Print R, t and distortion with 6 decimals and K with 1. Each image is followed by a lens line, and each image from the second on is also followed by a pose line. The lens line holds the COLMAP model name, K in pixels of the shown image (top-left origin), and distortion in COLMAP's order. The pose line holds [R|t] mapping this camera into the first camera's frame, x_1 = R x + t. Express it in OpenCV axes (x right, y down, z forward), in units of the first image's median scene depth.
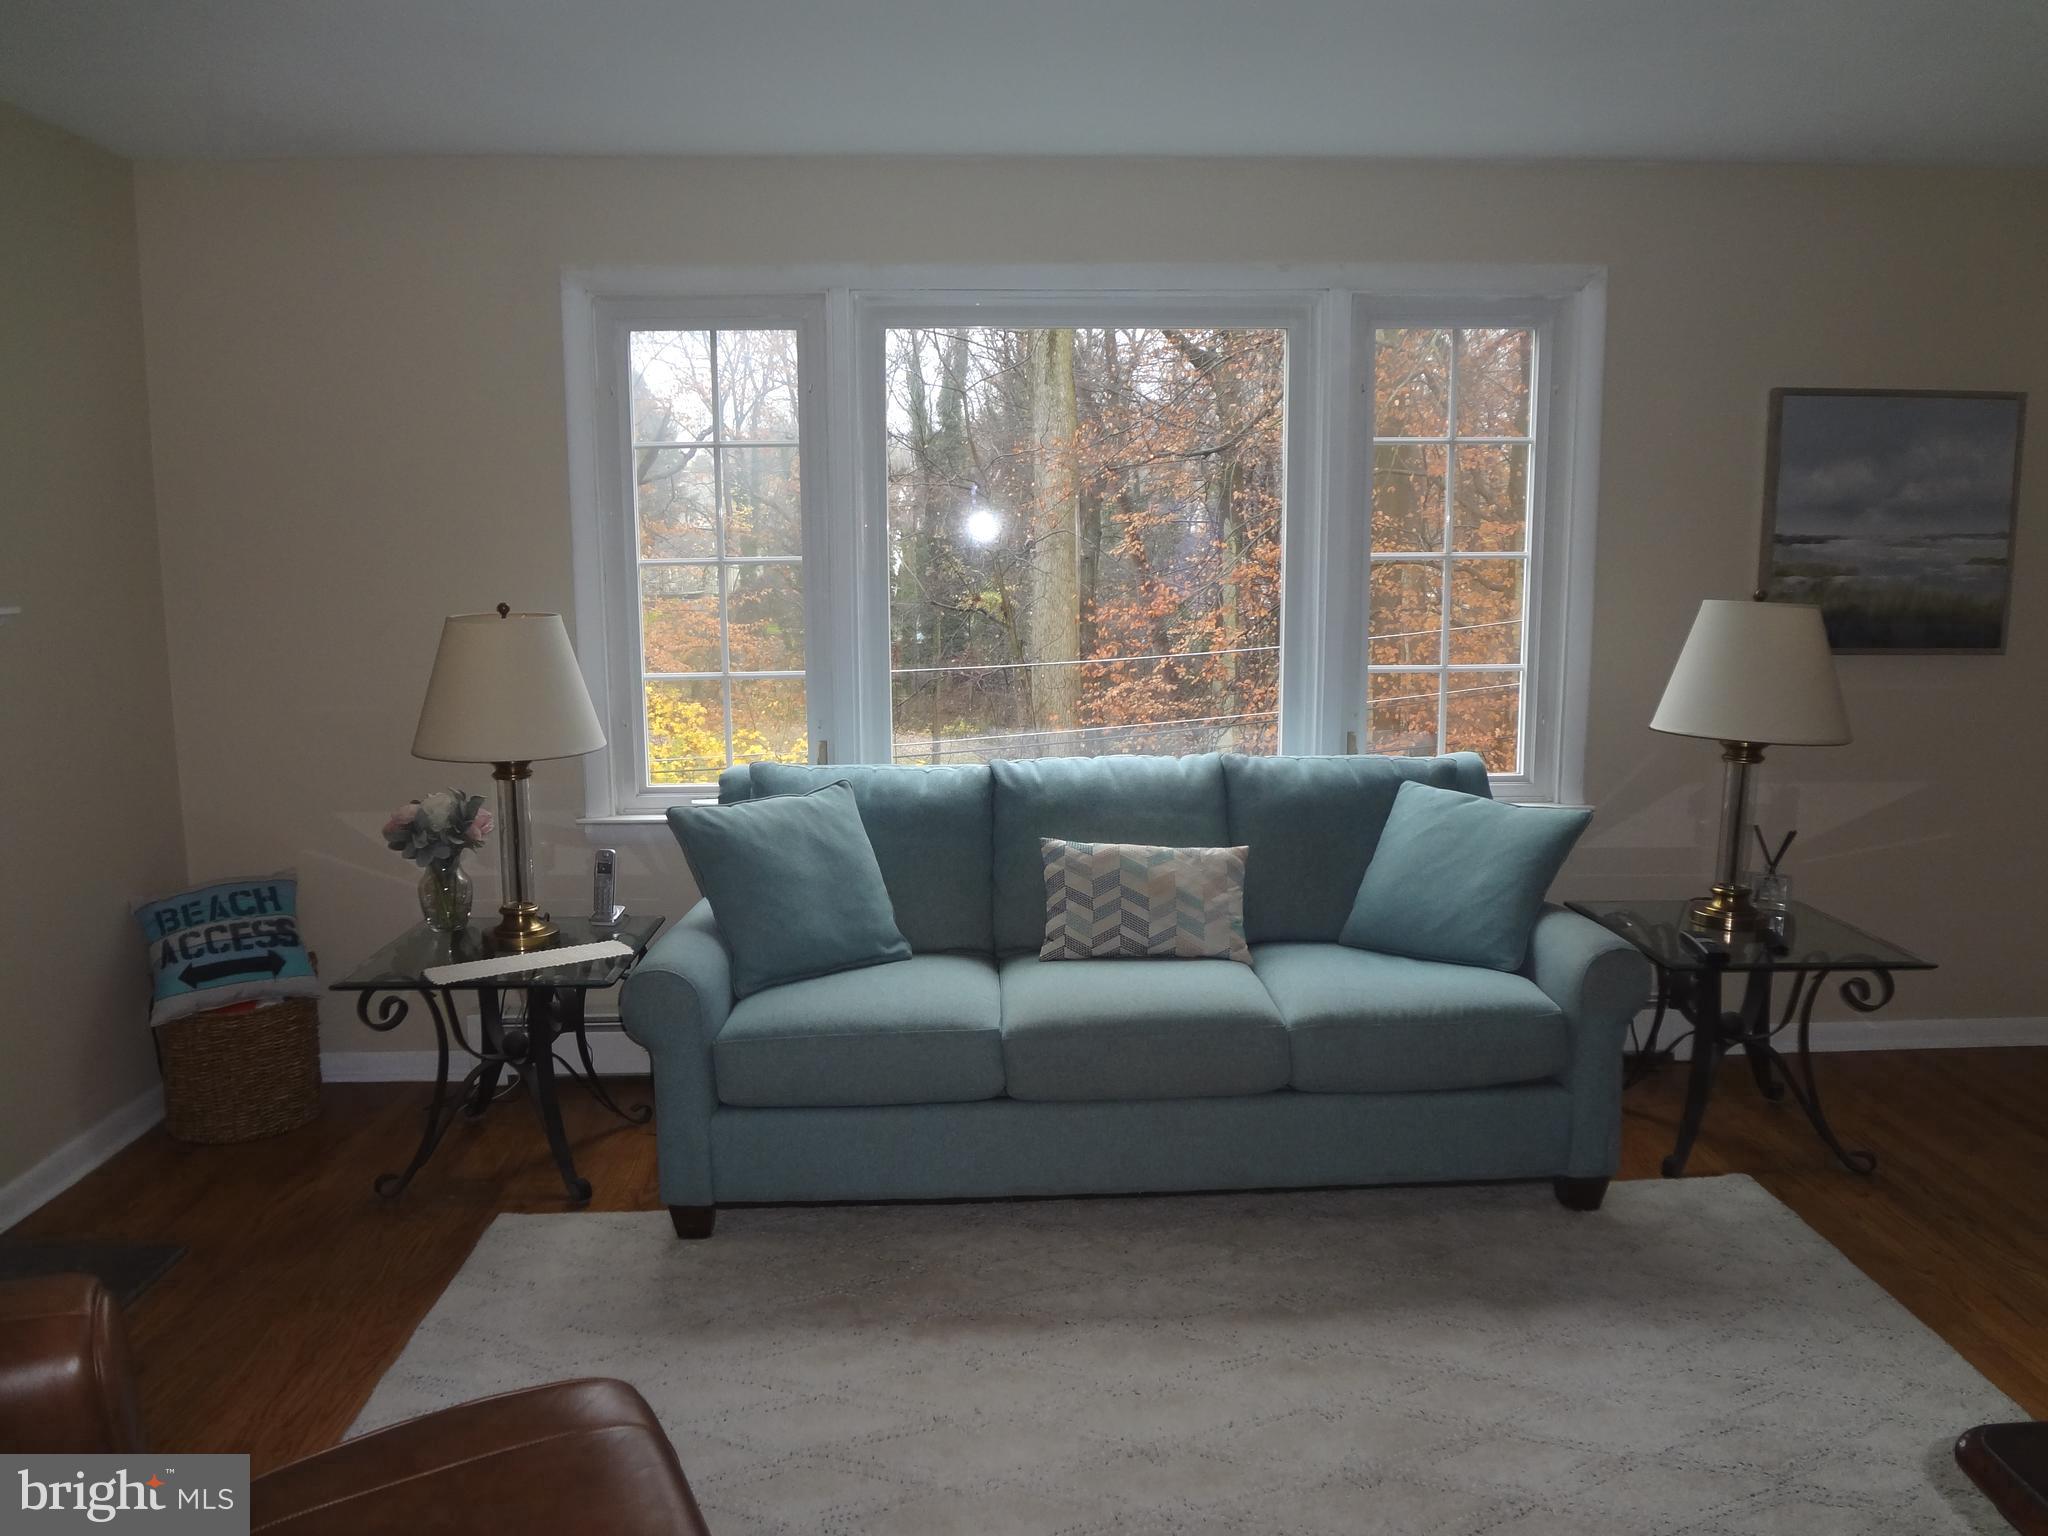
lens RADIAL K [[1525.3, 0, 1044.2], [0, 1525.3, 773.5], [0, 0, 1]] dist [-0.049064, 0.007782]
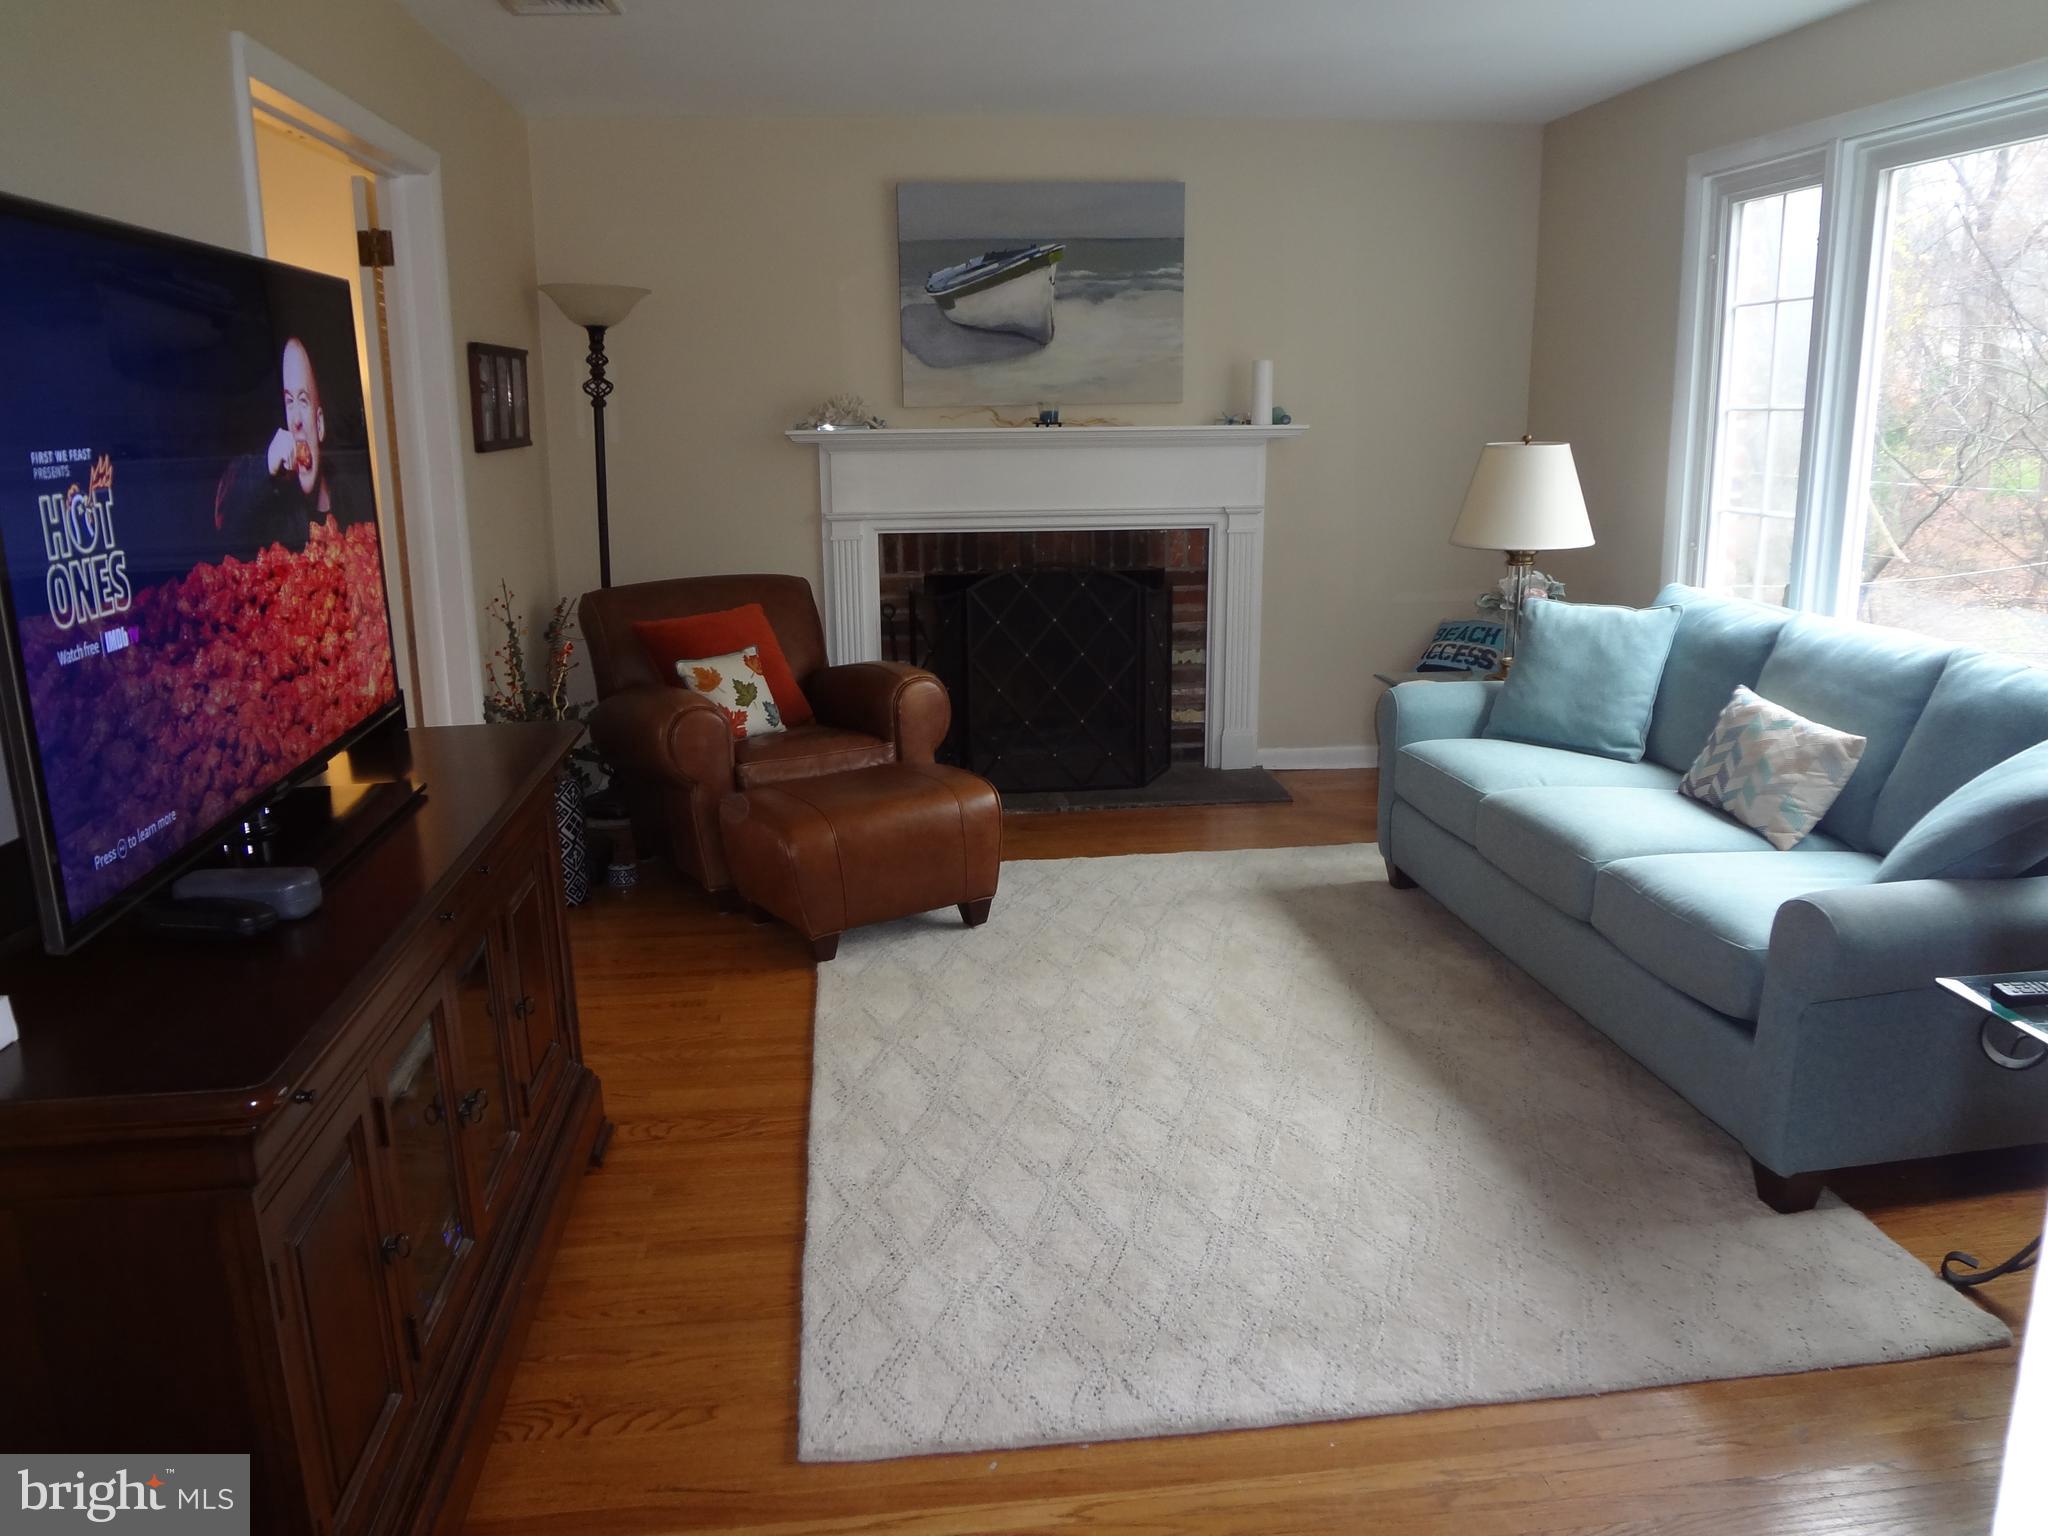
lens RADIAL K [[1525.3, 0, 1030.7], [0, 1525.3, 774.5], [0, 0, 1]] dist [-0.049064, 0.007782]
pose [[0.082187, 0.241793, -0.966841, 0.981093], [-0.145894, 0.962591, 0.228328, -0.063051], [0.985880, 0.122291, 0.114388, 0.439416]]
